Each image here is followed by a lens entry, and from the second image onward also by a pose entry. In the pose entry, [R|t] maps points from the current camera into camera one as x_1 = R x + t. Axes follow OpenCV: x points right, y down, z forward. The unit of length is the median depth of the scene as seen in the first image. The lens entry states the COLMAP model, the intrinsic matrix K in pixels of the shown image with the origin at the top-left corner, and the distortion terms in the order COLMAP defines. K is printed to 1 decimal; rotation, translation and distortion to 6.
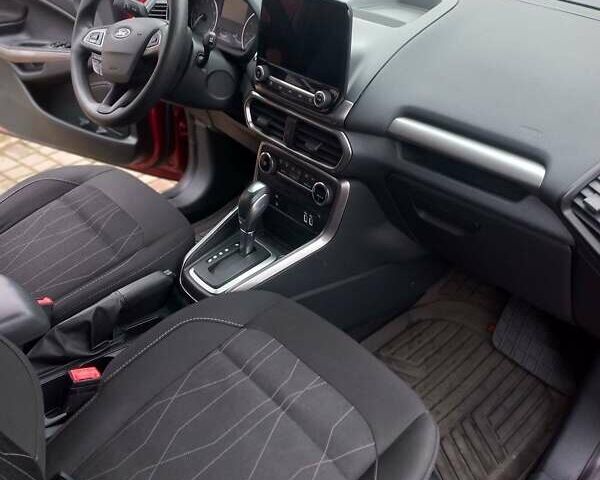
lens RADIAL K [[568.7, 0, 300.0], [0, 568.7, 240.0], [0, 0, 1]] dist [0.099264, -0.132906]
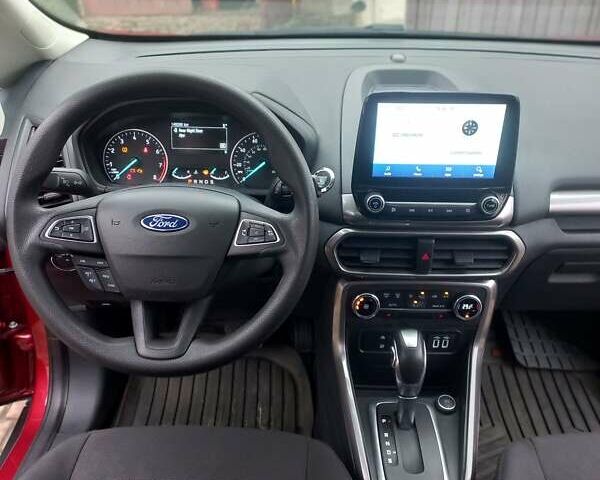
lens RADIAL K [[568.7, 0, 300.0], [0, 568.7, 240.0], [0, 0, 1]] dist [0.099264, -0.132906]
pose [[0.677304, -0.381108, 0.629298, -0.617314], [0.430339, 0.899001, 0.081276, -0.339932], [-0.596715, 0.215763, 0.772902, 0.456611]]
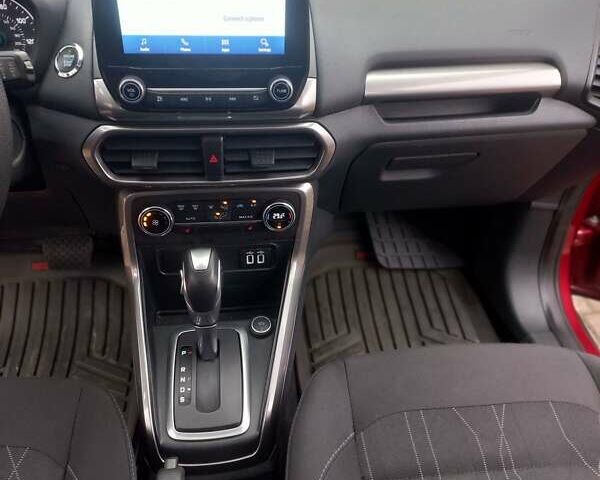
lens RADIAL K [[568.7, 0, 300.0], [0, 568.7, 240.0], [0, 0, 1]] dist [0.099264, -0.132906]
pose [[0.588268, -0.523166, 0.616634, -0.395967], [0.450102, 0.845328, 0.287800, -0.244670], [-0.671825, 0.108245, 0.732758, 0.449701]]
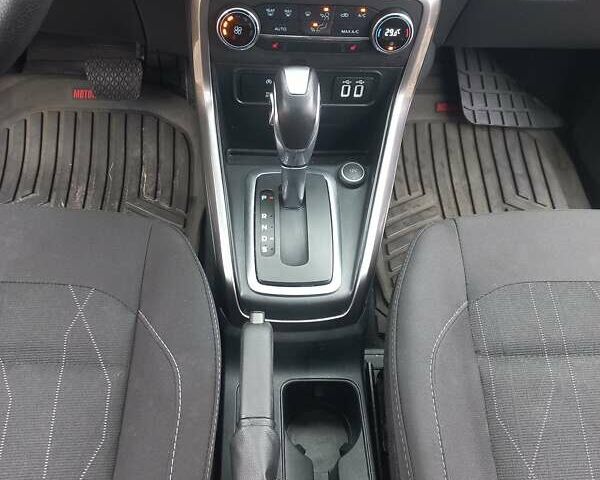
lens RADIAL K [[568.7, 0, 300.0], [0, 568.7, 240.0], [0, 0, 1]] dist [0.099264, -0.132906]
pose [[0.647509, -0.606430, 0.461493, -0.396406], [0.408141, 0.787379, 0.462012, -0.214367], [-0.643548, -0.110803, 0.757343, 0.594529]]
